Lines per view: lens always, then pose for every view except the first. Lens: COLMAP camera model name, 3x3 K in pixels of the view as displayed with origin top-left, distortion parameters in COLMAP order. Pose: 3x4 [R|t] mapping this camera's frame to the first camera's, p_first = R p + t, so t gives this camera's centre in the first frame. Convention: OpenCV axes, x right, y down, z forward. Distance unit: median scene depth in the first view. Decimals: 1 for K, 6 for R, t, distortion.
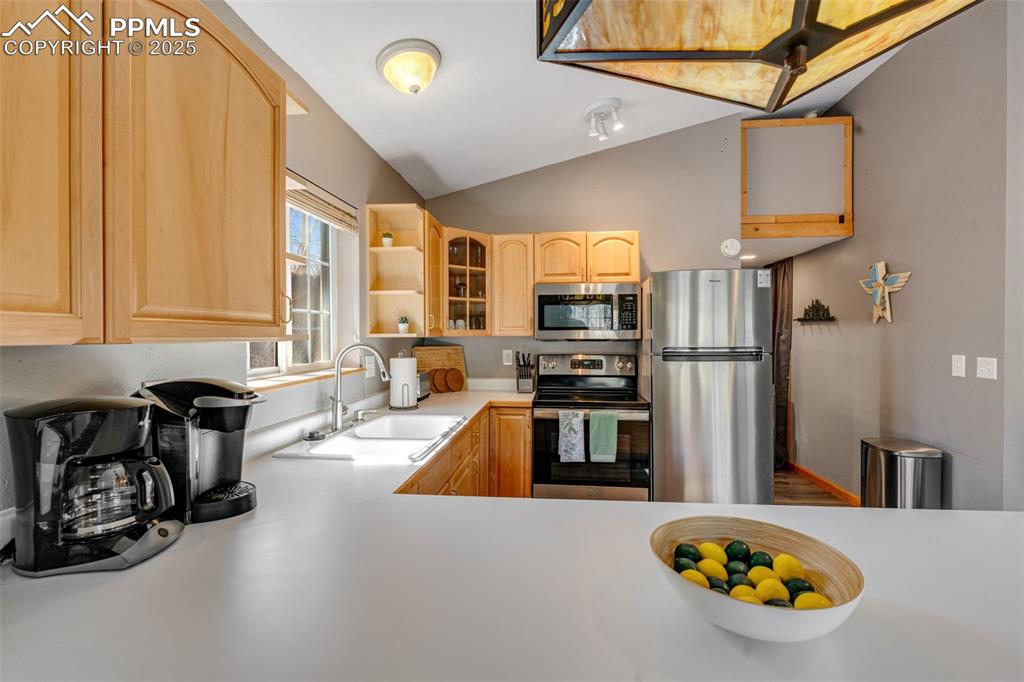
lens RADIAL K [[446.5, 0, 515.0], [0, 446.5, 338.1], [0, 0, 1]] dist [-0.008140, 0.000610]
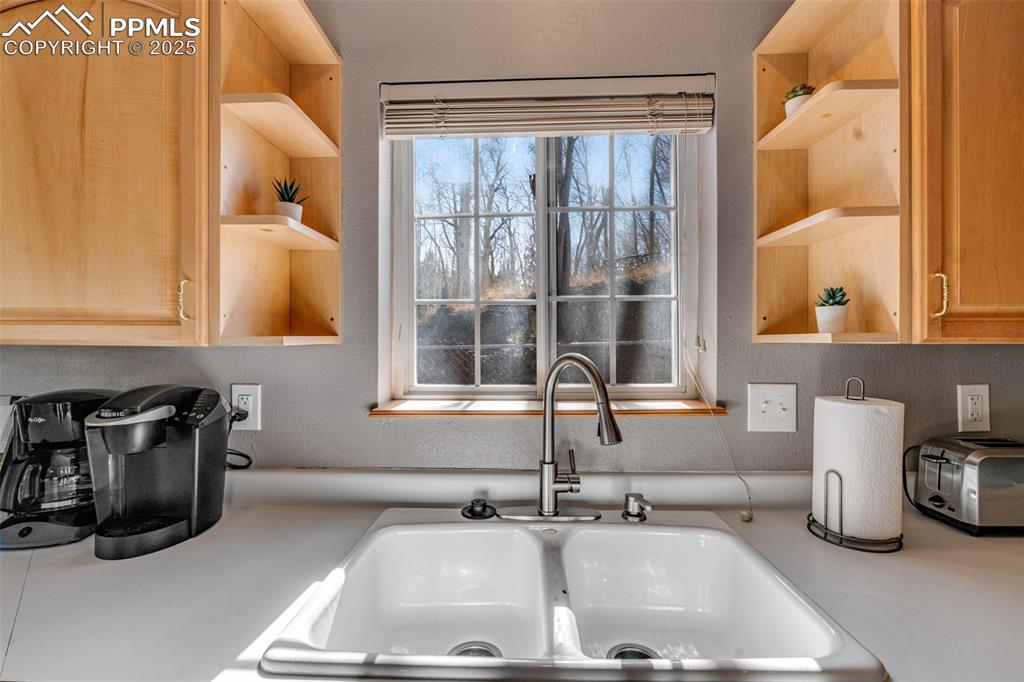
lens RADIAL K [[446.5, 0, 515.0], [0, 446.5, 338.1], [0, 0, 1]] dist [-0.008140, 0.000610]
pose [[0.071363, -0.002618, -0.997447, 0.092028], [-0.008512, 0.999959, -0.003234, -0.002711], [0.997414, 0.008721, 0.071338, 0.649843]]
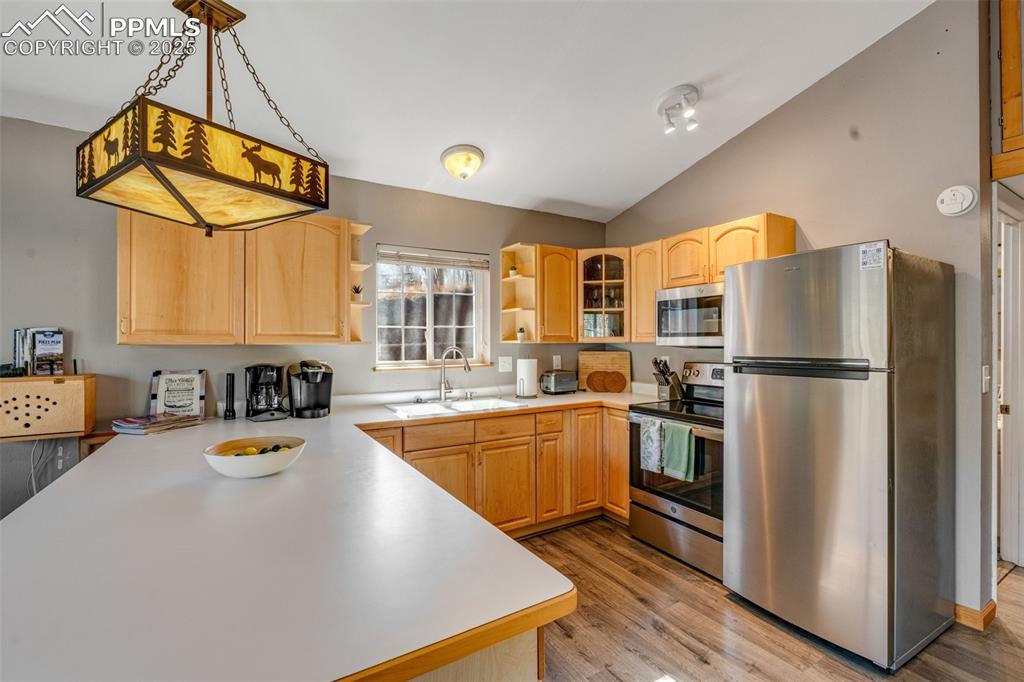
lens RADIAL K [[446.5, 0, 515.0], [0, 446.5, 338.1], [0, 0, 1]] dist [-0.008140, 0.000610]
pose [[0.601945, -0.005518, -0.798518, 0.734501], [-0.005811, 0.999919, -0.011291, -0.001593], [0.798516, 0.011437, 0.601864, 0.168554]]
